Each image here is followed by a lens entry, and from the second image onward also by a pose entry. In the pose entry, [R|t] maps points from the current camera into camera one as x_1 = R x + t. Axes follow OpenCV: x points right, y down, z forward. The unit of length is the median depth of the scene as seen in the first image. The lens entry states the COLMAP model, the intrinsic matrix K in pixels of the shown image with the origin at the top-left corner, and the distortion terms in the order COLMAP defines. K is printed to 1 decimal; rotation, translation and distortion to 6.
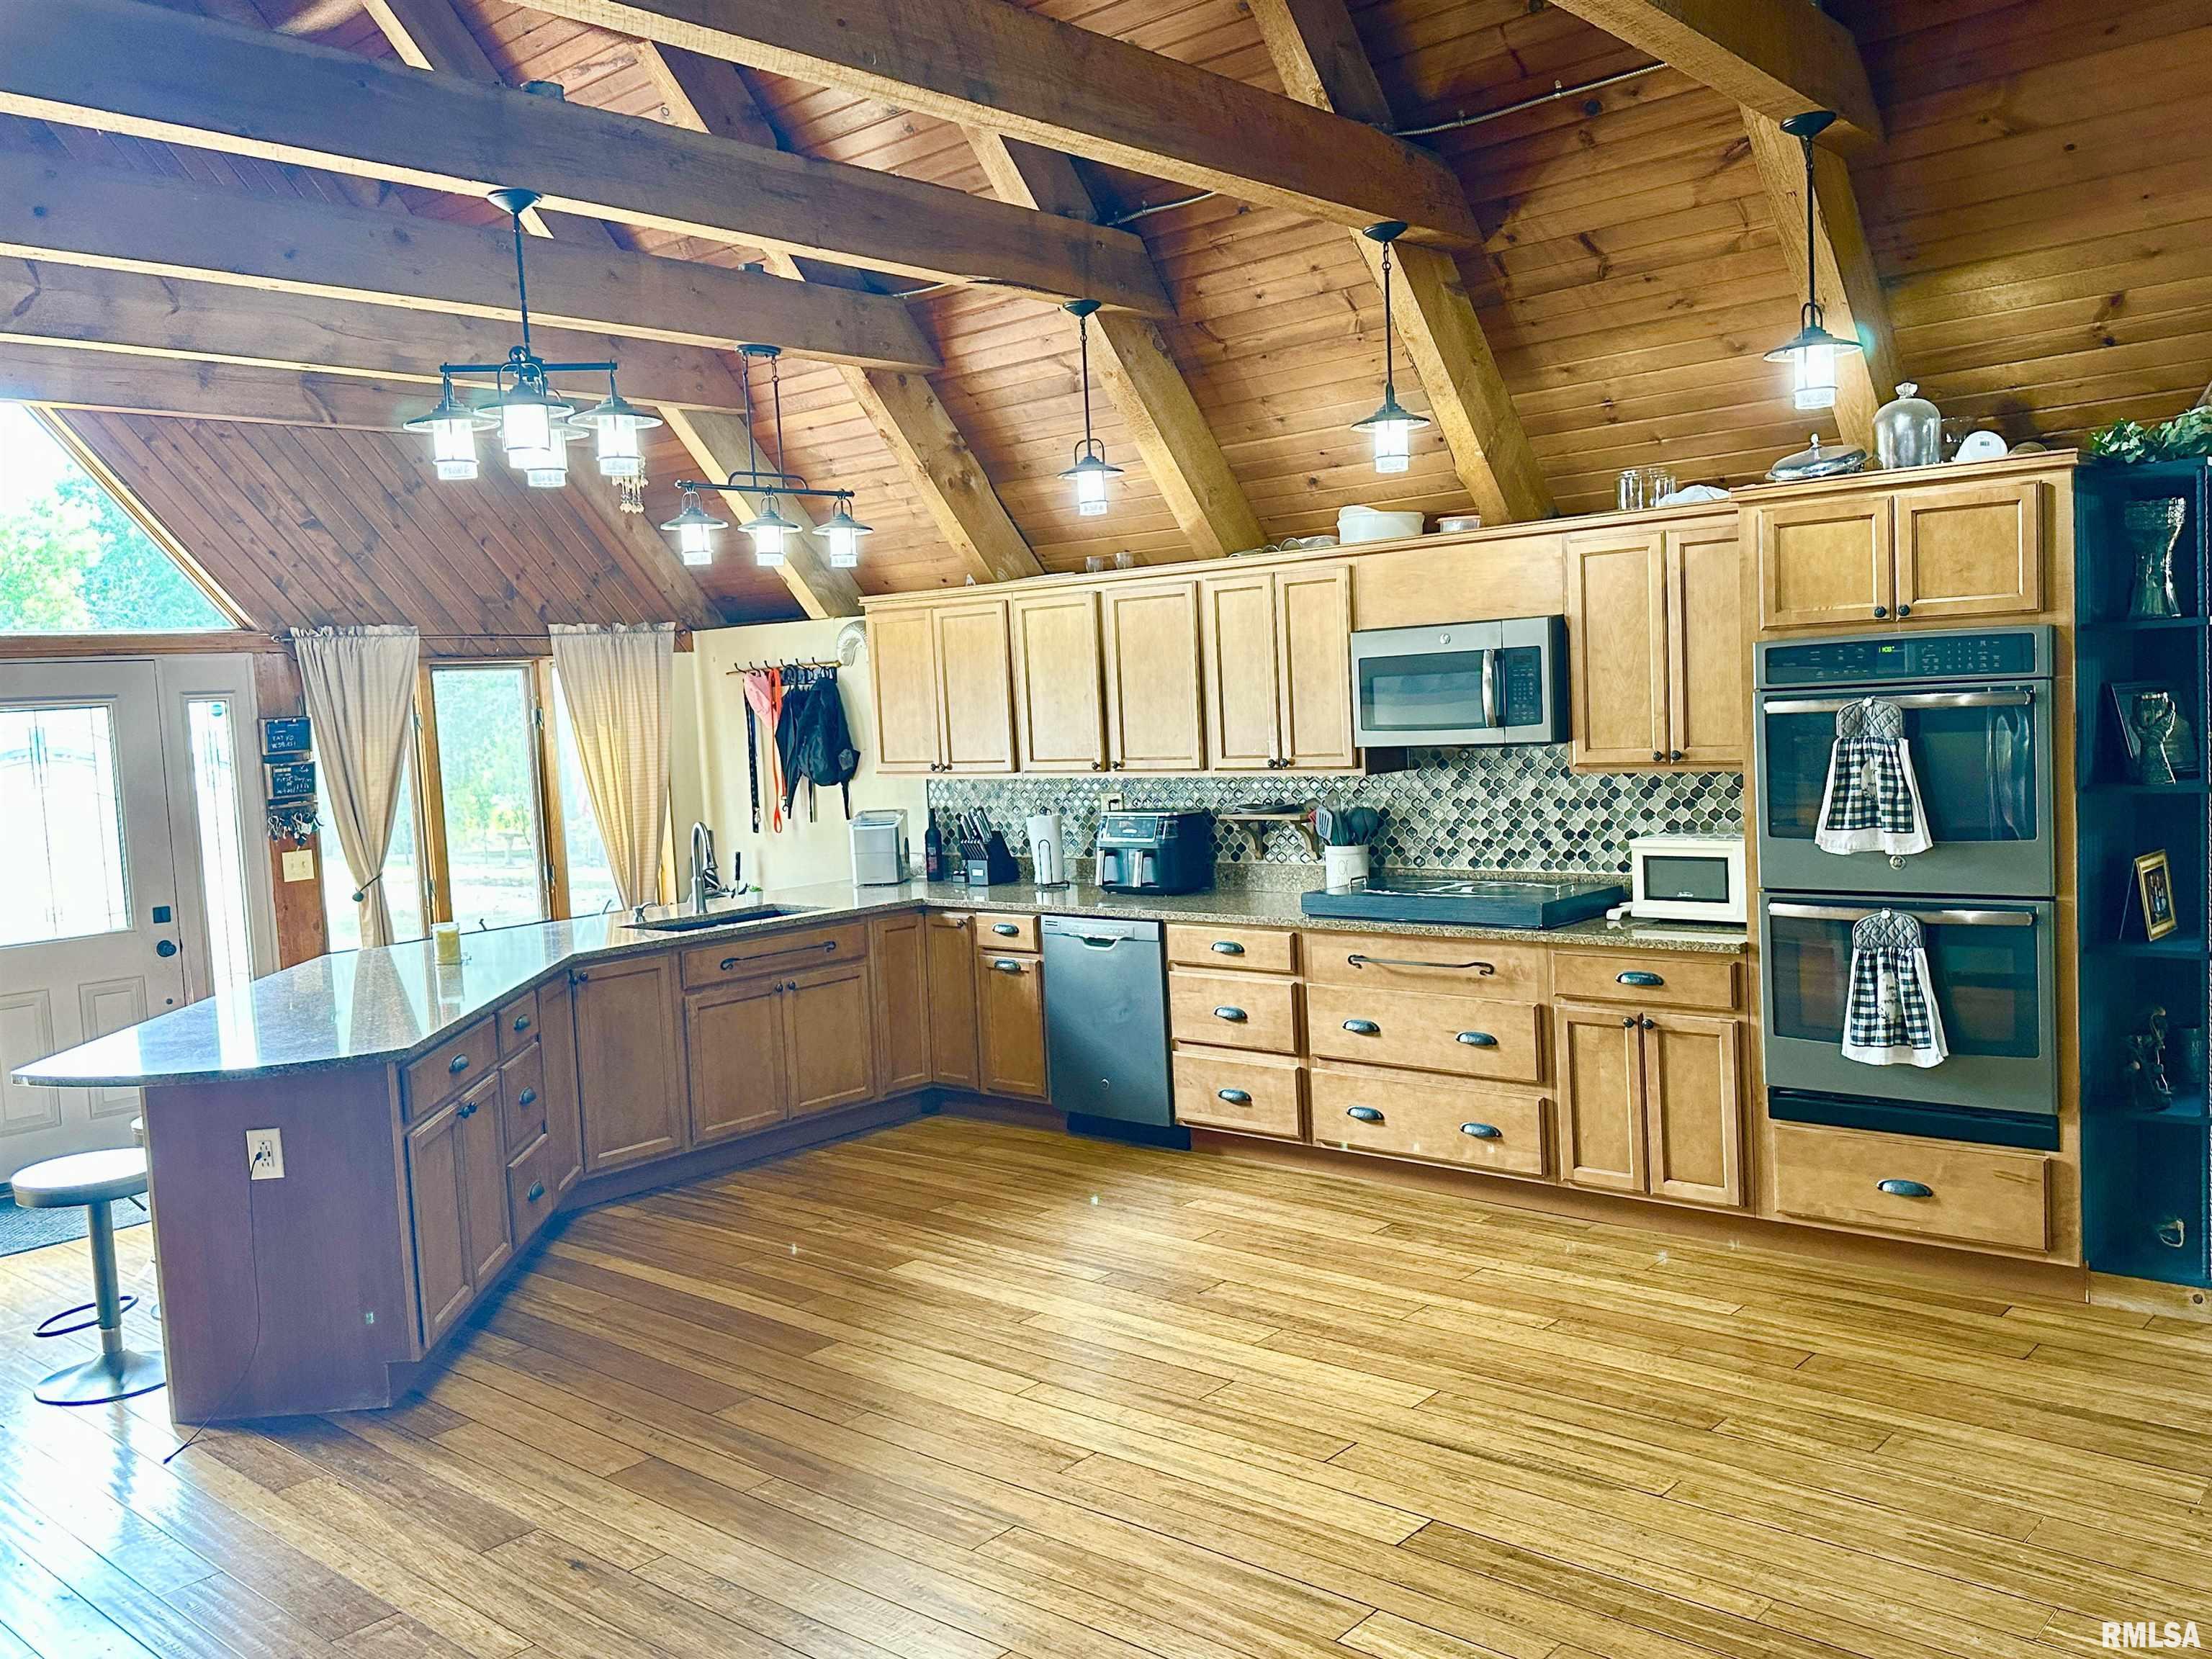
lens RADIAL K [[1829.4, 0, 1106.0], [0, 1829.4, 829.5], [0, 0, 1]] dist [0.077805, -0.000153]
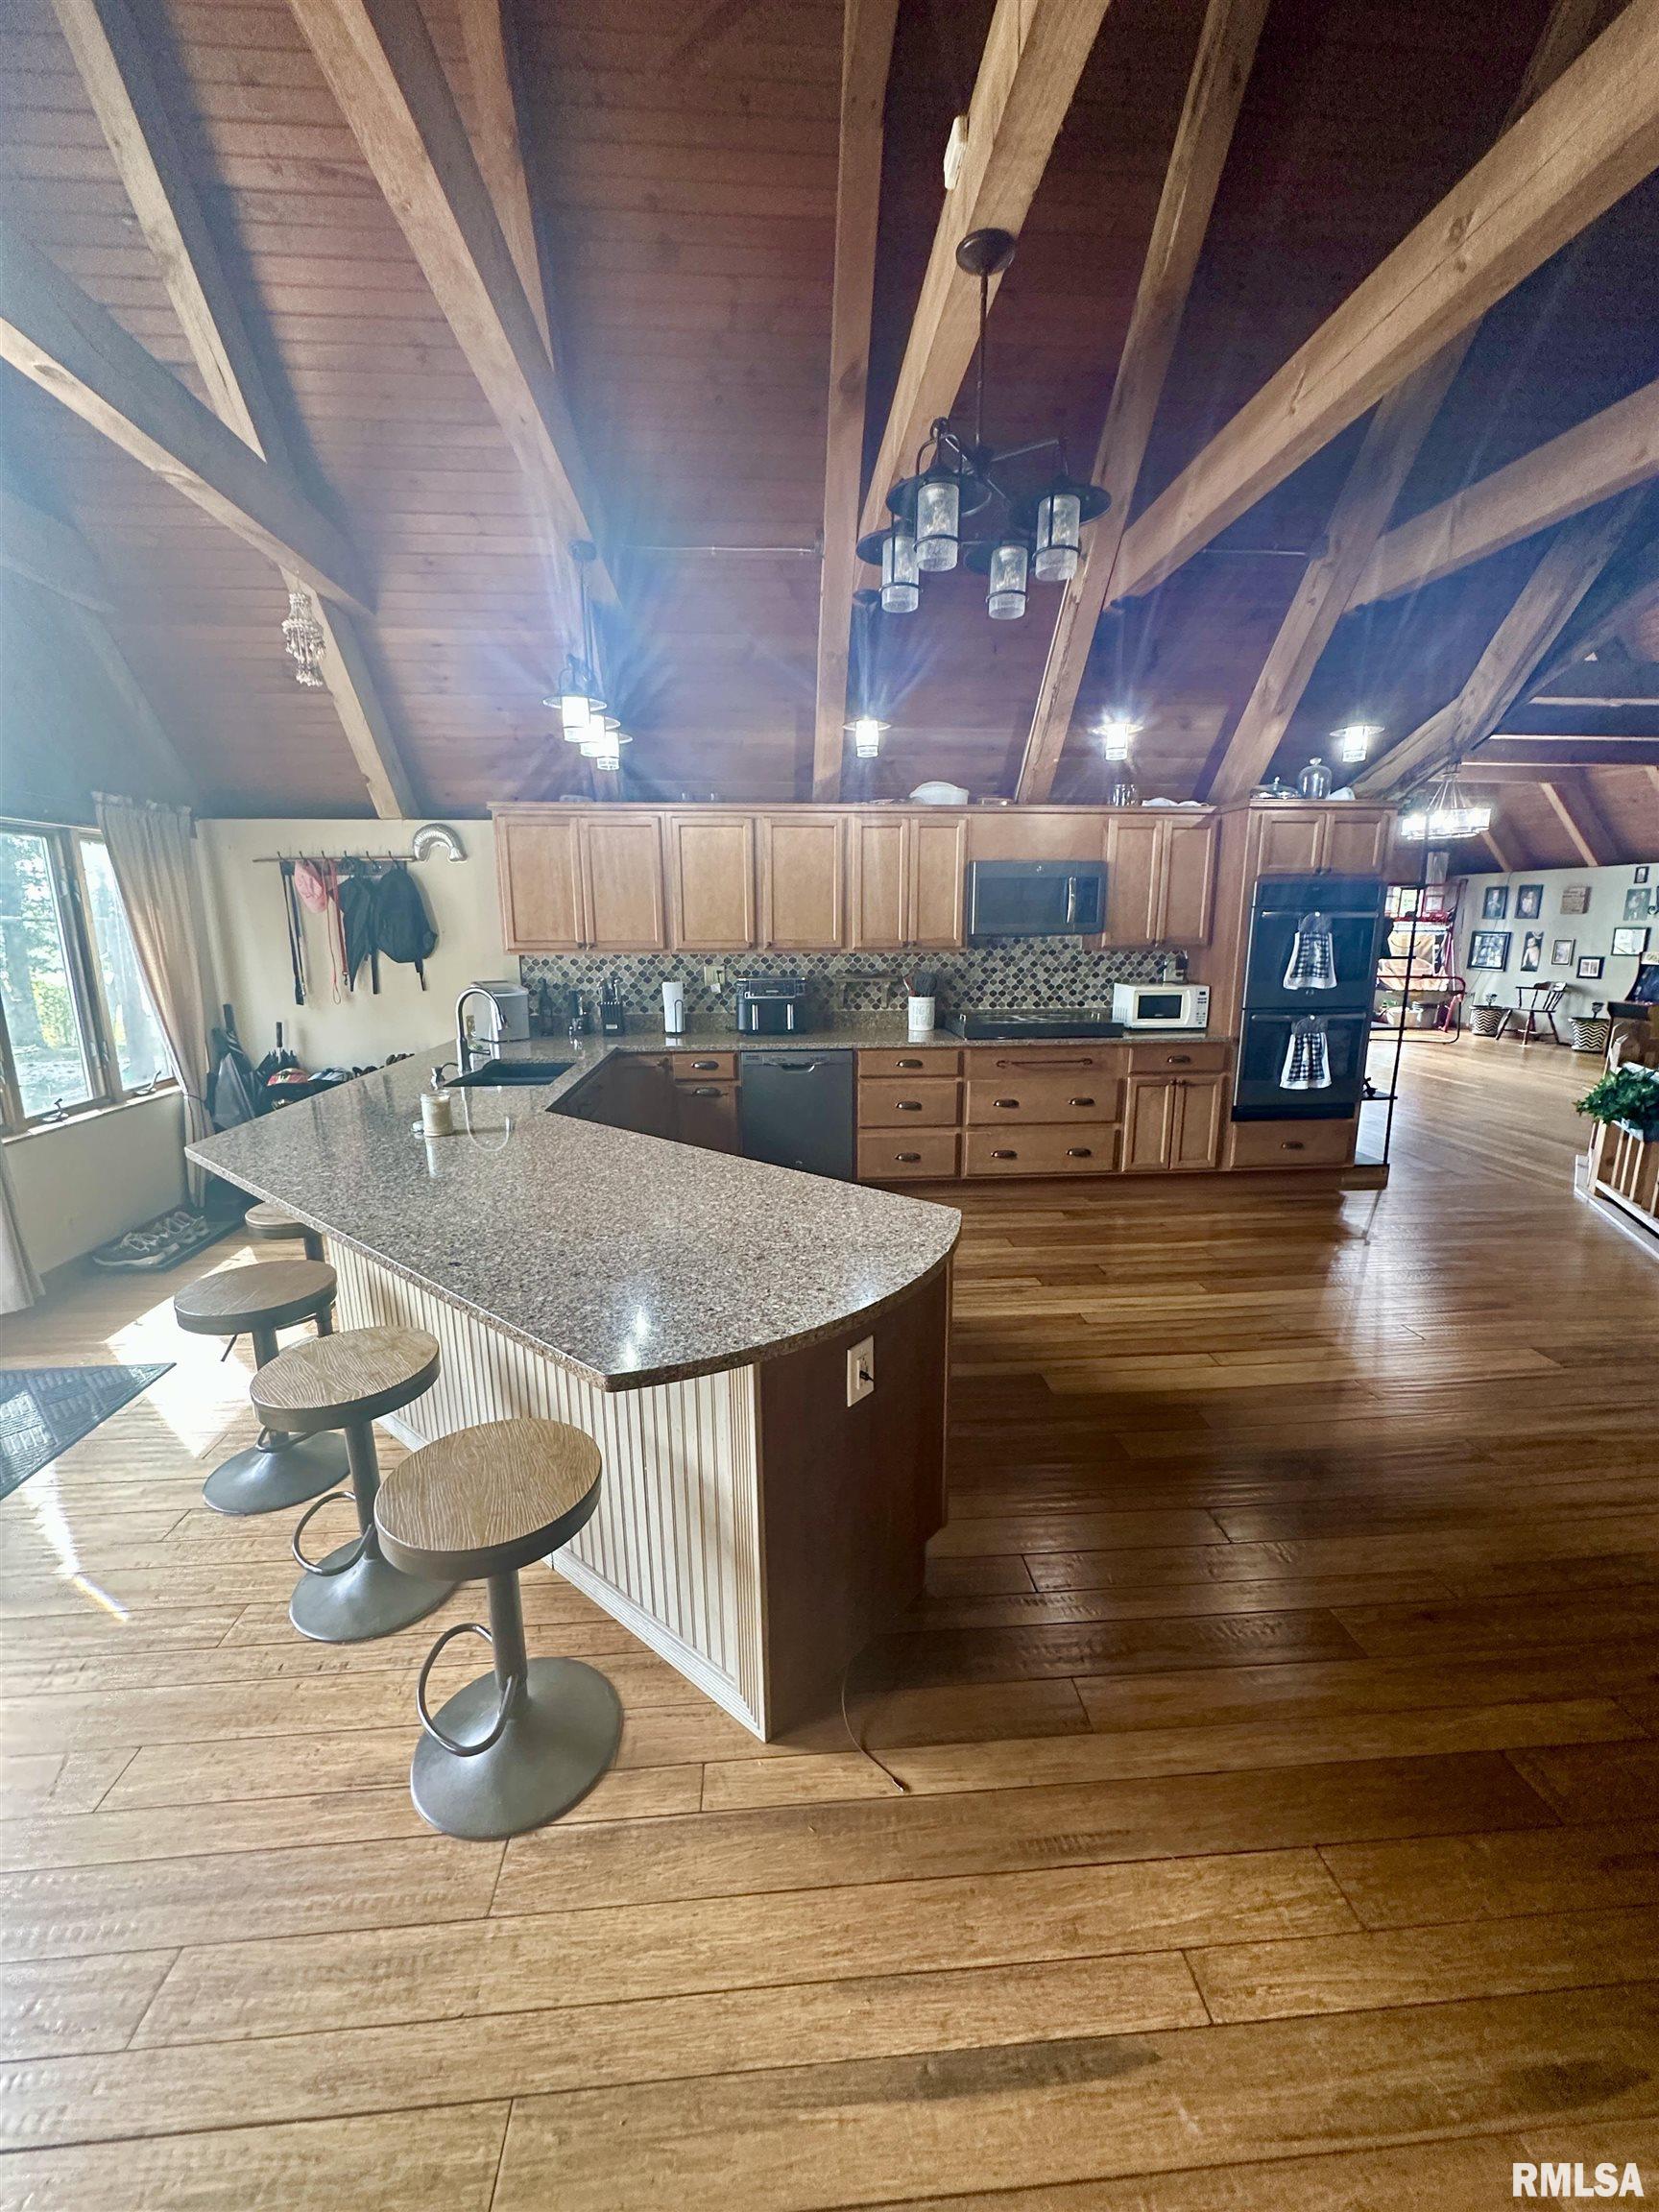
lens RADIAL K [[877.7, 0, 829.5], [0, 877.7, 1106.0], [0, 0, 1]] dist [-0.001124, -0.000034]
pose [[0.685842, -0.104133, 0.720262, -0.539410], [0.024268, 0.992432, 0.120374, 0.009777], [-0.727346, -0.065079, 0.683179, 0.561482]]
